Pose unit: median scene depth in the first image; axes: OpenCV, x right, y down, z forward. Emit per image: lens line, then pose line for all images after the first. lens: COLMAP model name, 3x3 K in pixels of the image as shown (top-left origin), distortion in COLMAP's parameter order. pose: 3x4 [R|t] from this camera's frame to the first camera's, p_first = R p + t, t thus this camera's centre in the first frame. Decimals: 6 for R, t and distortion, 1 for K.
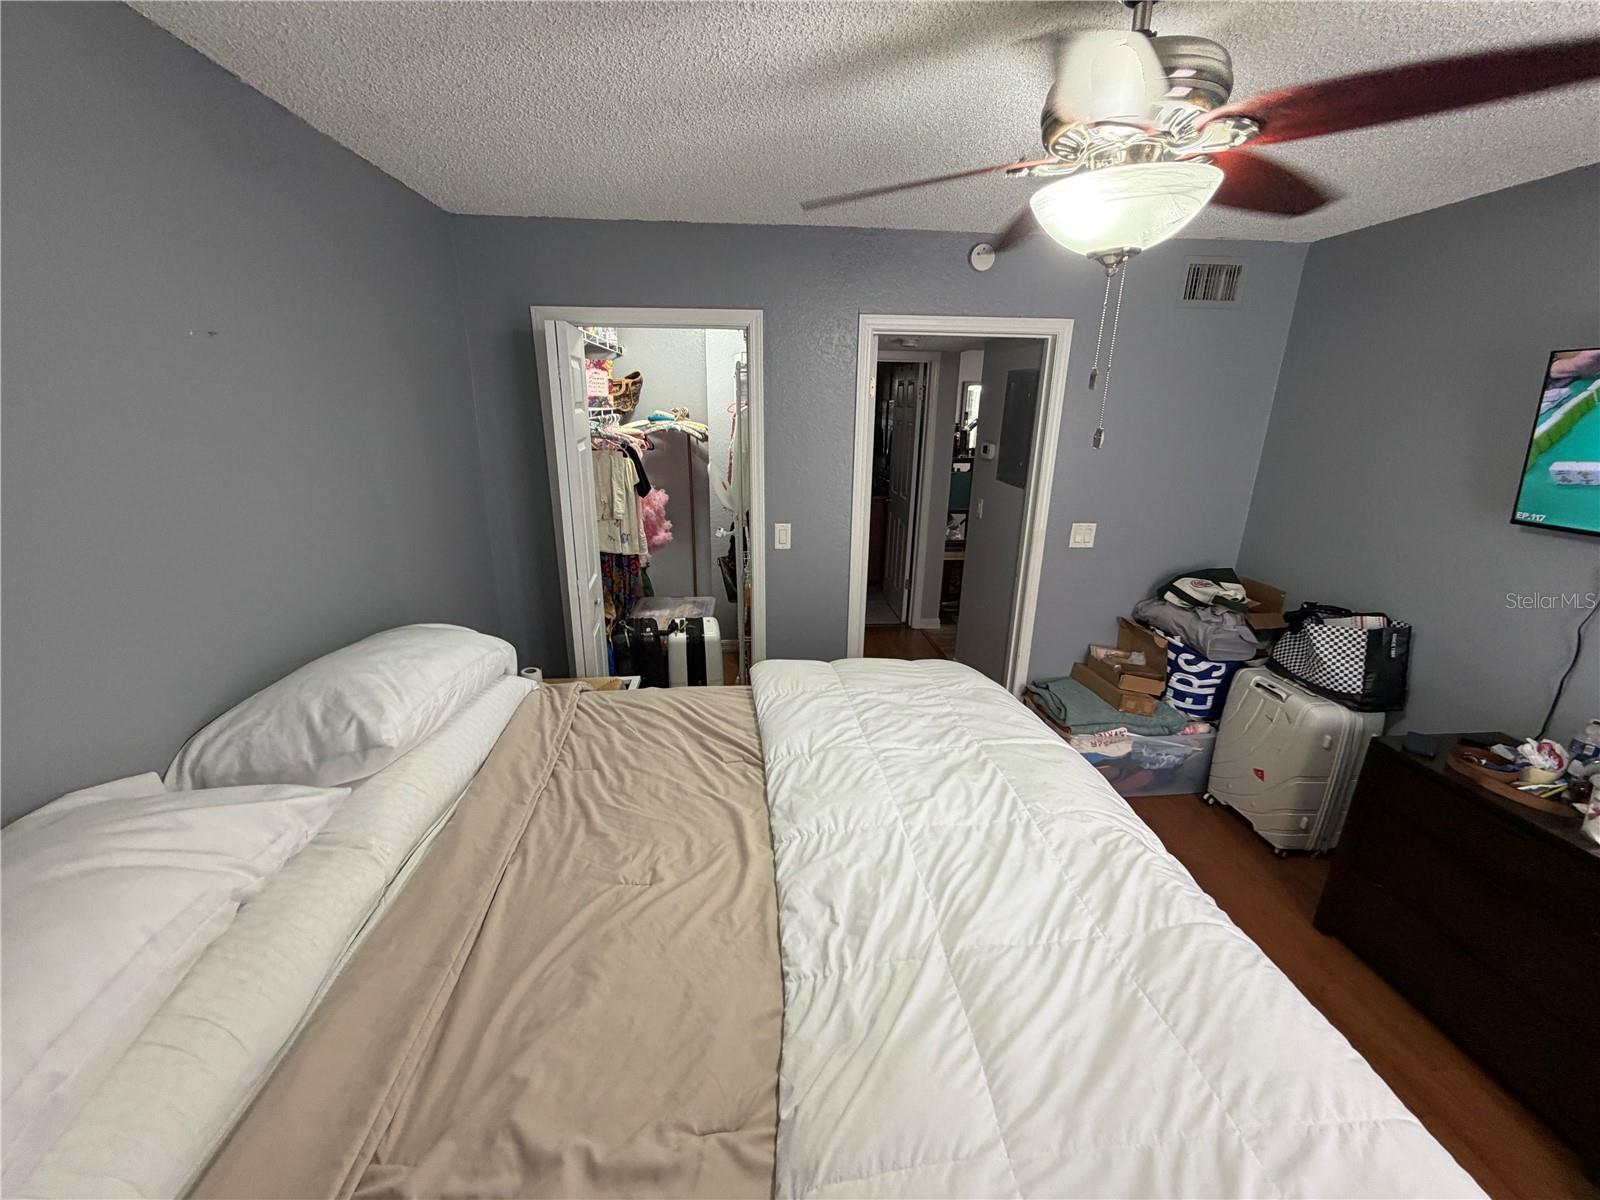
lens RADIAL K [[637.5, 0, 792.1], [0, 637.5, 598.5], [0, 0, 1]] dist [0.001368, -0.000315]
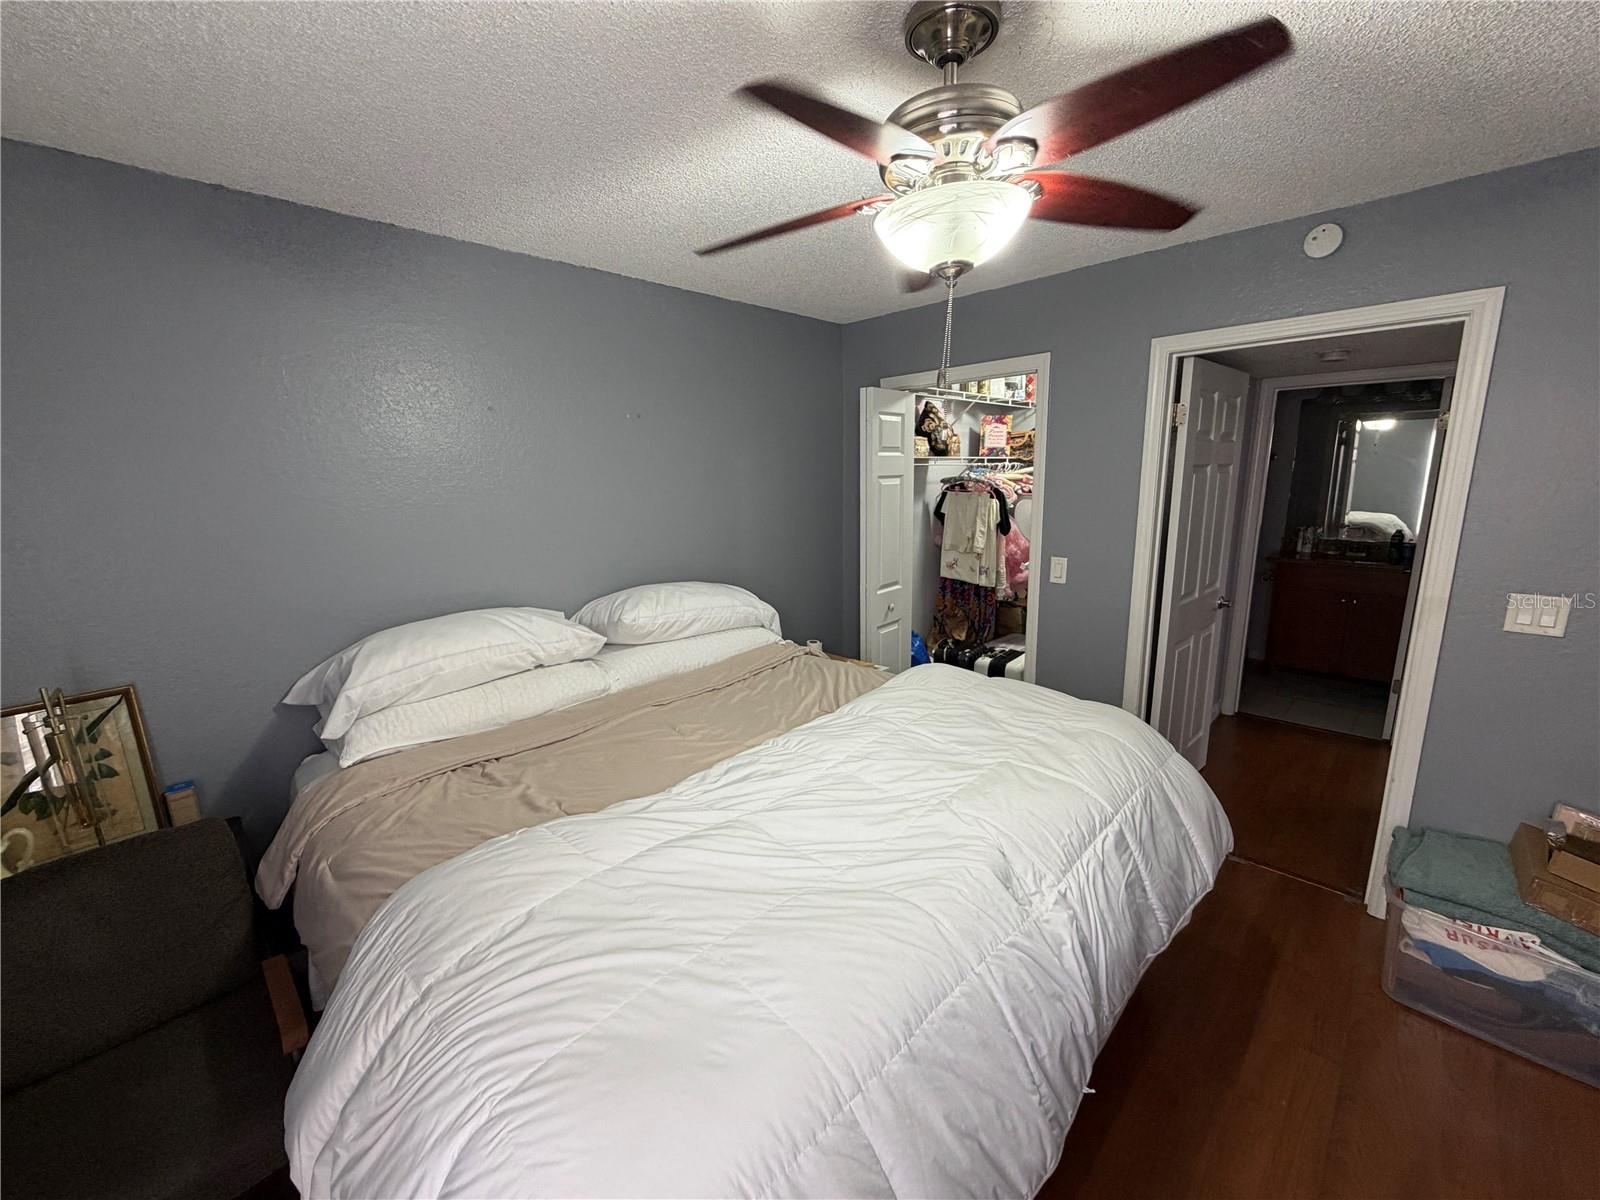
lens RADIAL K [[637.5, 0, 802.7], [0, 637.5, 599.6], [0, 0, 1]] dist [0.001368, -0.000315]
pose [[0.648475, 0.121709, -0.751444, 0.383103], [-0.197371, 0.980261, -0.011555, 0.029681], [0.735204, 0.155807, 0.659696, 0.048282]]
